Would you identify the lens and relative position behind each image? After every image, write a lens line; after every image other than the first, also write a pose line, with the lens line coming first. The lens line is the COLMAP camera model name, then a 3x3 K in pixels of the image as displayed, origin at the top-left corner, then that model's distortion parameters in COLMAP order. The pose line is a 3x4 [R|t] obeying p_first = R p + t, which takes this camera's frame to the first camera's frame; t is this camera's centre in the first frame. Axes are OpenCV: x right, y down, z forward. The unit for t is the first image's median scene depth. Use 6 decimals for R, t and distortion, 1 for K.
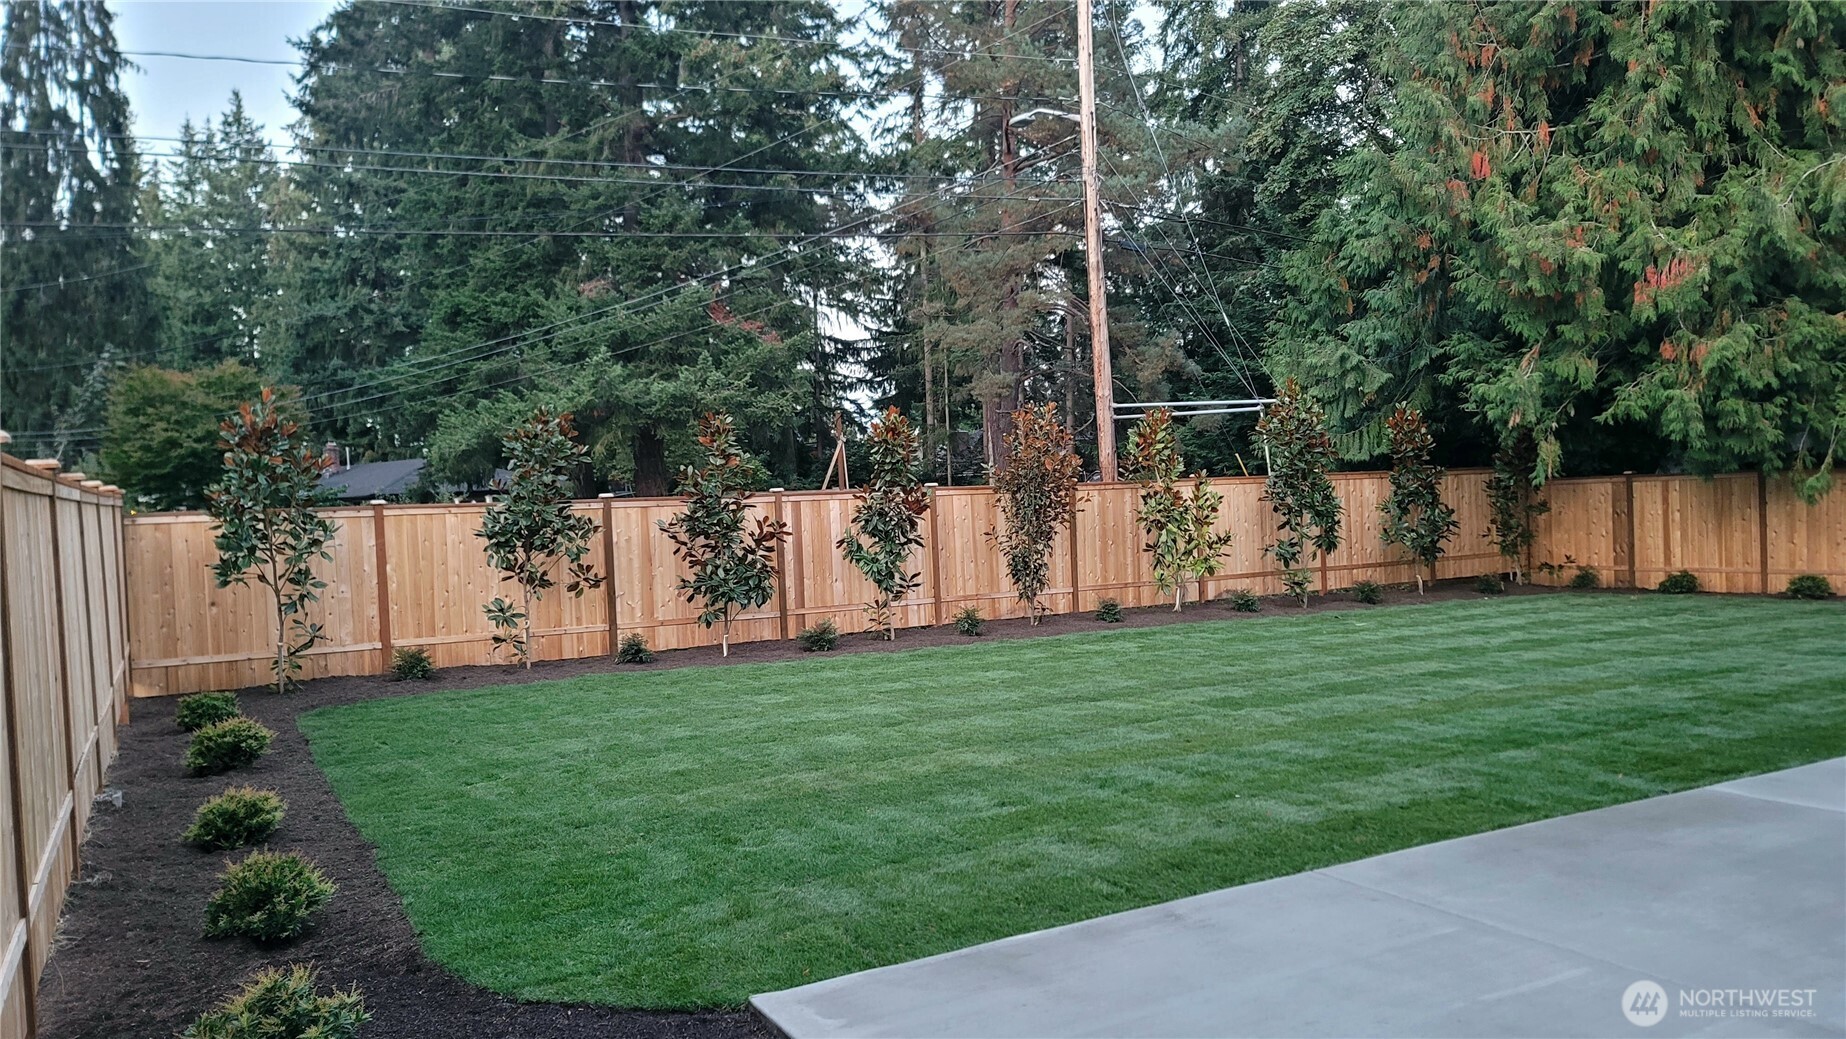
lens RADIAL K [[1292.8, 0, 923.0], [0, 1292.8, 519.5], [0, 0, 1]] dist [0.000494, 0.000250]
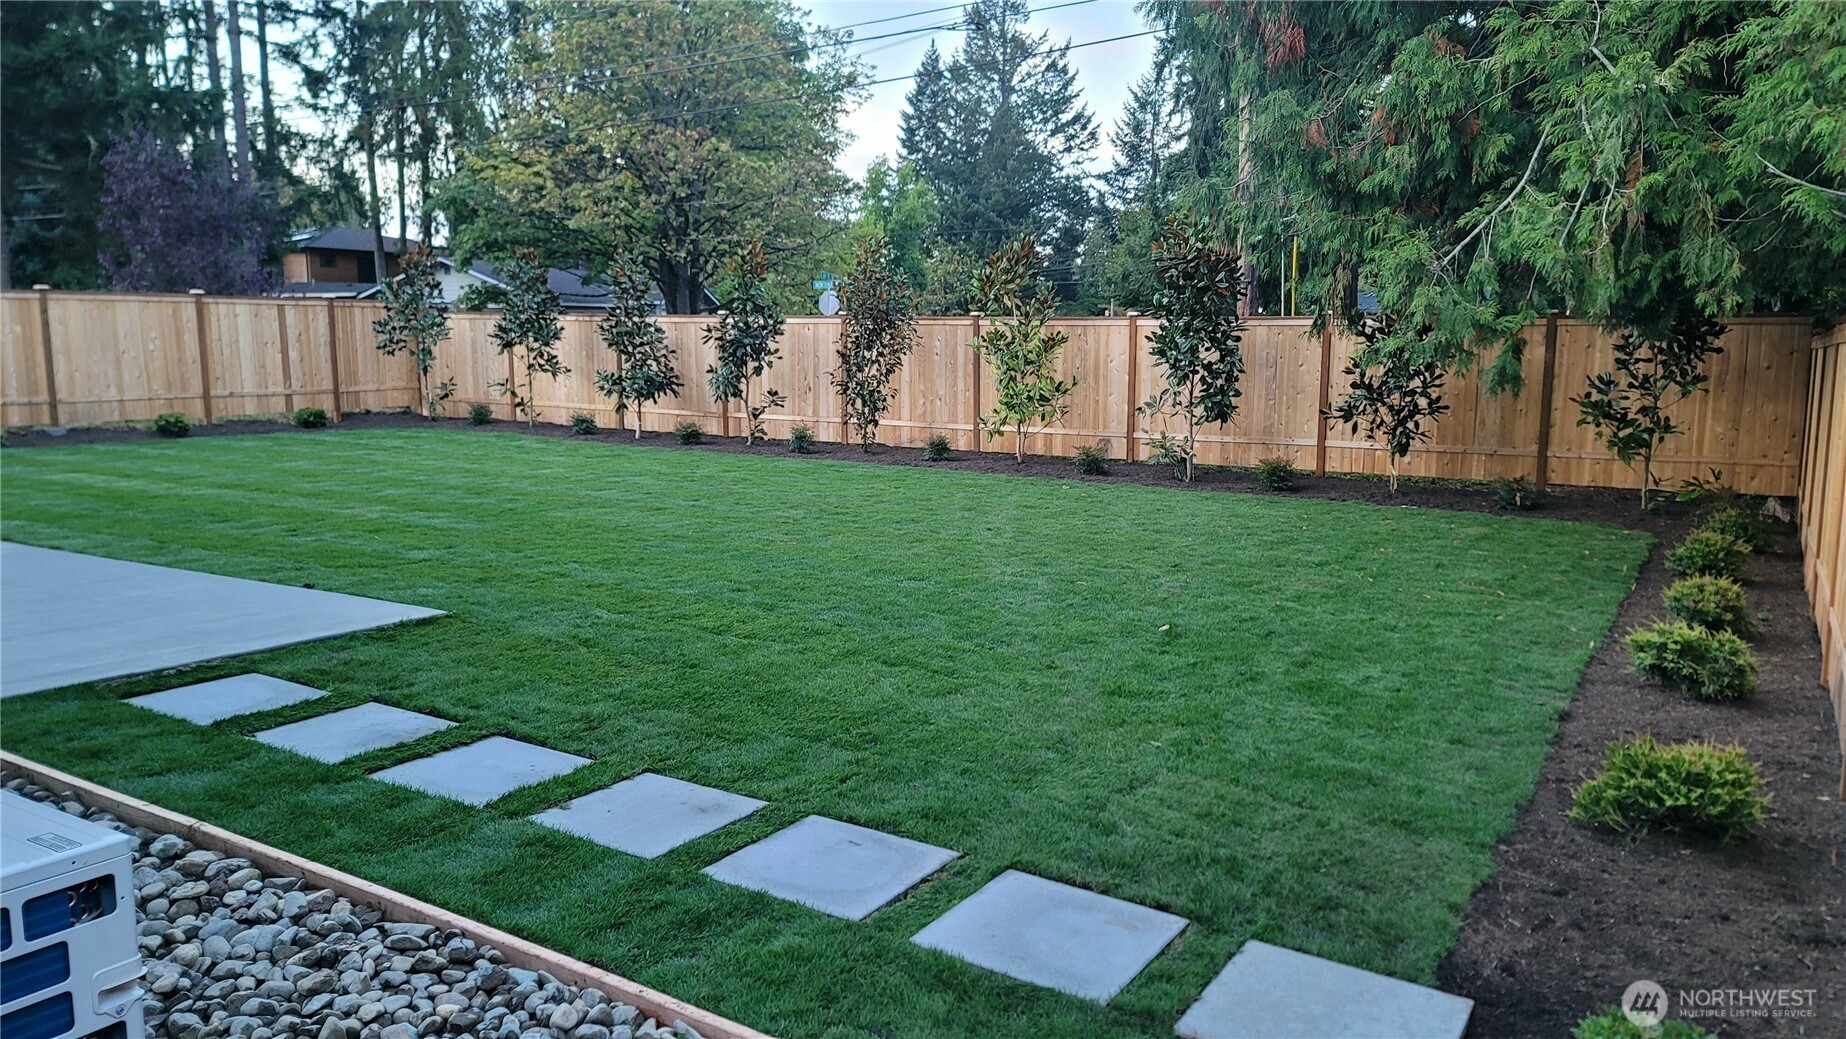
lens RADIAL K [[1292.8, 0, 923.0], [0, 1292.8, 519.5], [0, 0, 1]] dist [0.000494, 0.000250]
pose [[0.500552, 0.168217, -0.849206, 0.954159], [-0.034471, 0.984035, 0.174606, -0.046278], [0.865020, -0.058127, 0.498360, 0.491284]]
